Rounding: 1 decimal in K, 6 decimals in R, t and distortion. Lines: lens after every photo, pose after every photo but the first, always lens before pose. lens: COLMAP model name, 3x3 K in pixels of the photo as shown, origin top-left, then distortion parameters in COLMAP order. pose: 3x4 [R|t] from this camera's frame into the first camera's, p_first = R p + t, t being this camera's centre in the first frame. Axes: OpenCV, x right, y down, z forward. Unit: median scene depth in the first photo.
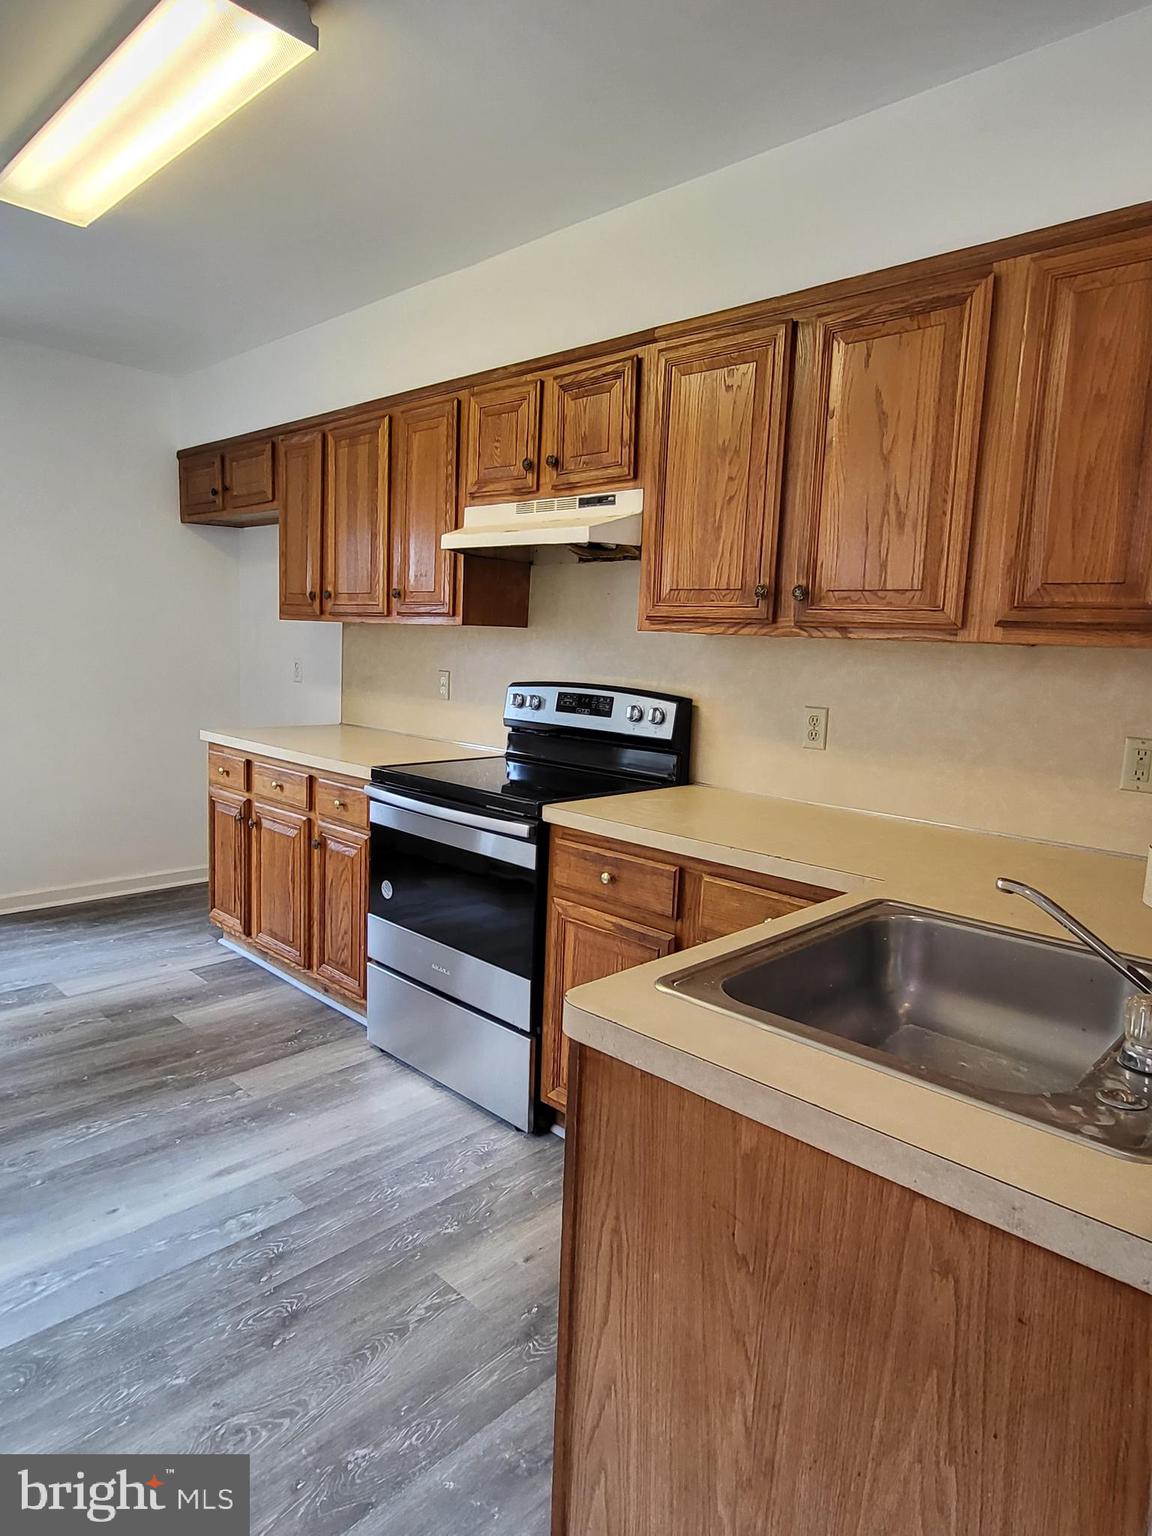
lens RADIAL K [[926.0, 0, 580.8], [0, 926.0, 762.8], [0, 0, 1]] dist [0.006603, -0.007437]
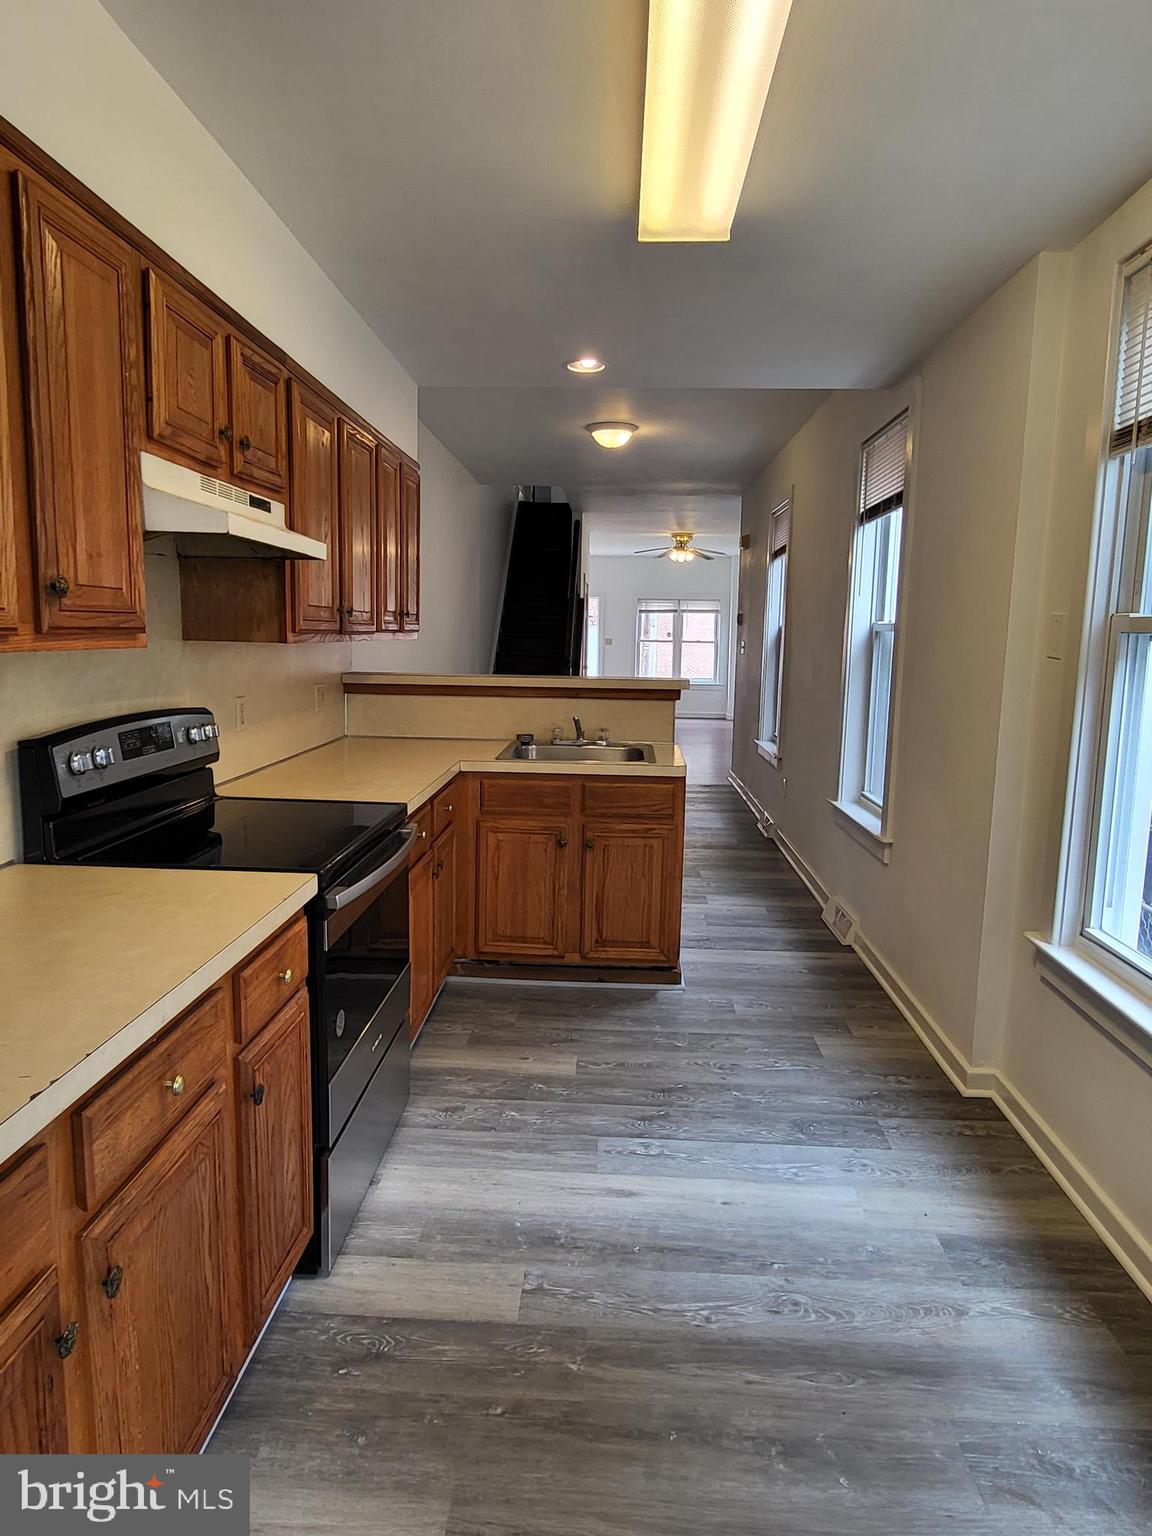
lens RADIAL K [[926.0, 0, 574.5], [0, 926.0, 770.5], [0, 0, 1]] dist [0.006603, -0.007437]
pose [[-0.655936, -0.167281, 0.736046, -0.925448], [0.050777, 0.963145, 0.264145, -0.261920], [-0.753106, 0.210637, -0.623268, 1.426971]]
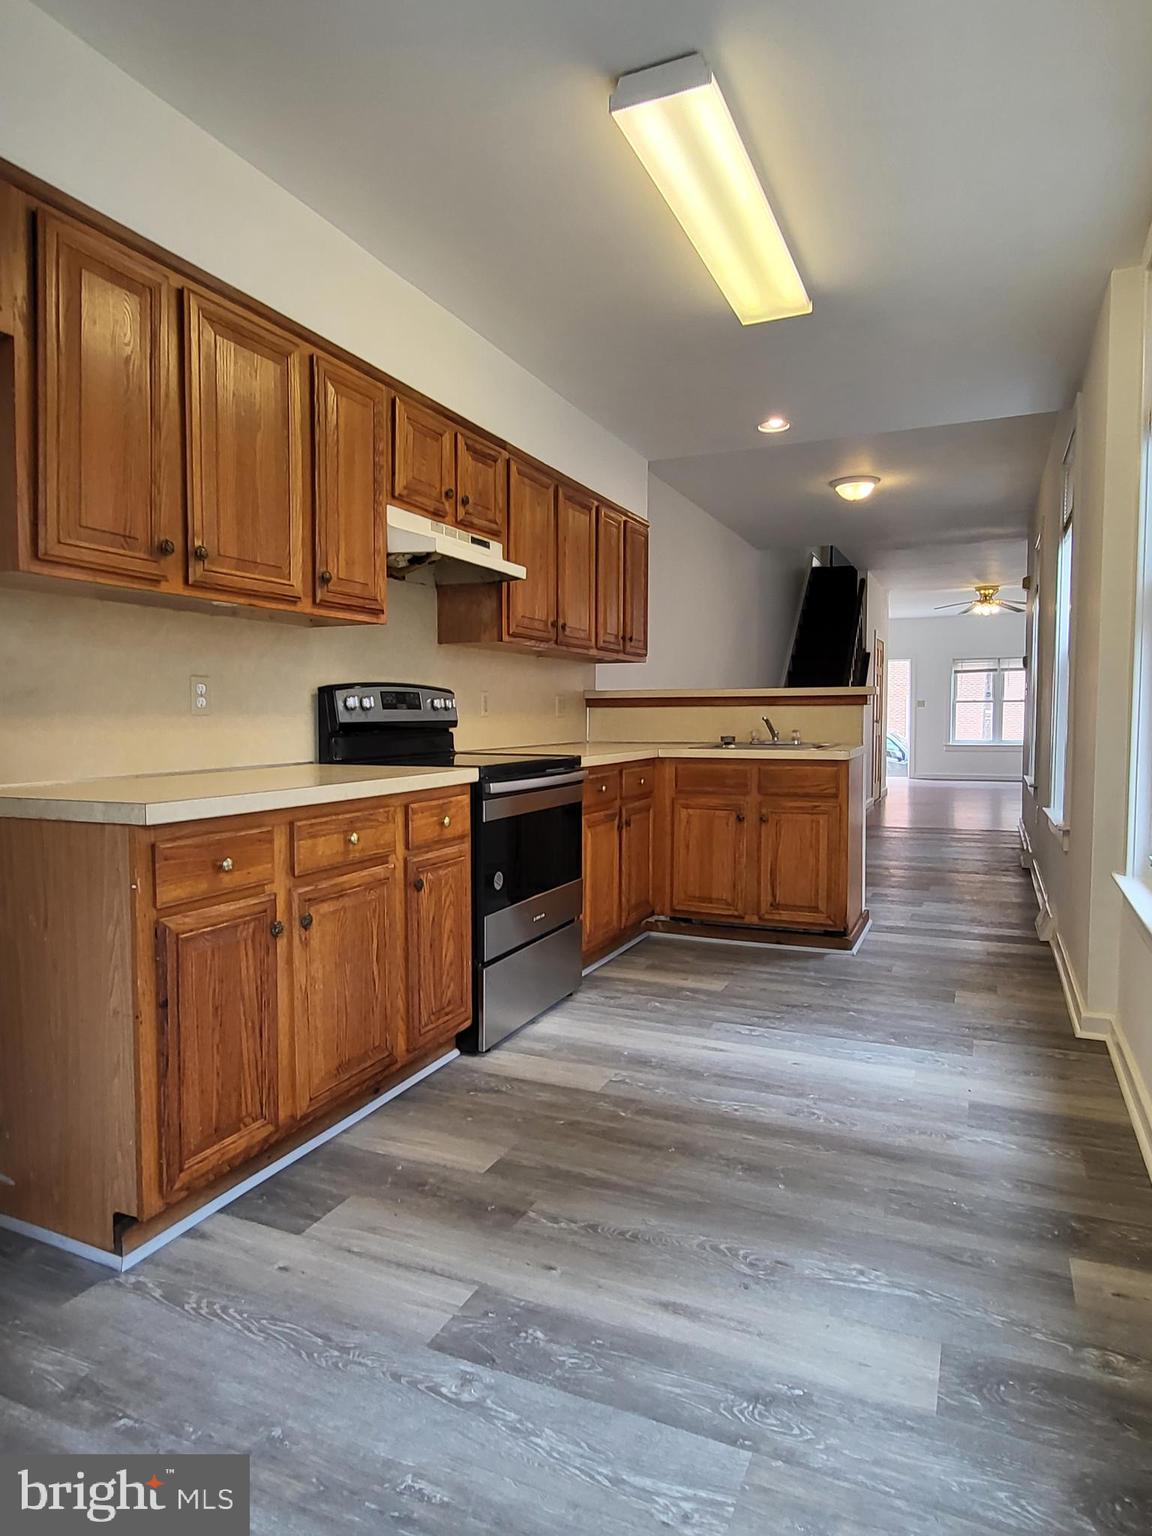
lens RADIAL K [[926.0, 0, 577.4], [0, 926.0, 771.3], [0, 0, 1]] dist [0.006603, -0.007437]
pose [[-0.344208, -0.098714, 0.933690, -1.343885], [0.111952, 0.983048, 0.145204, -0.139944], [-0.932195, 0.154508, -0.327322, 1.391558]]
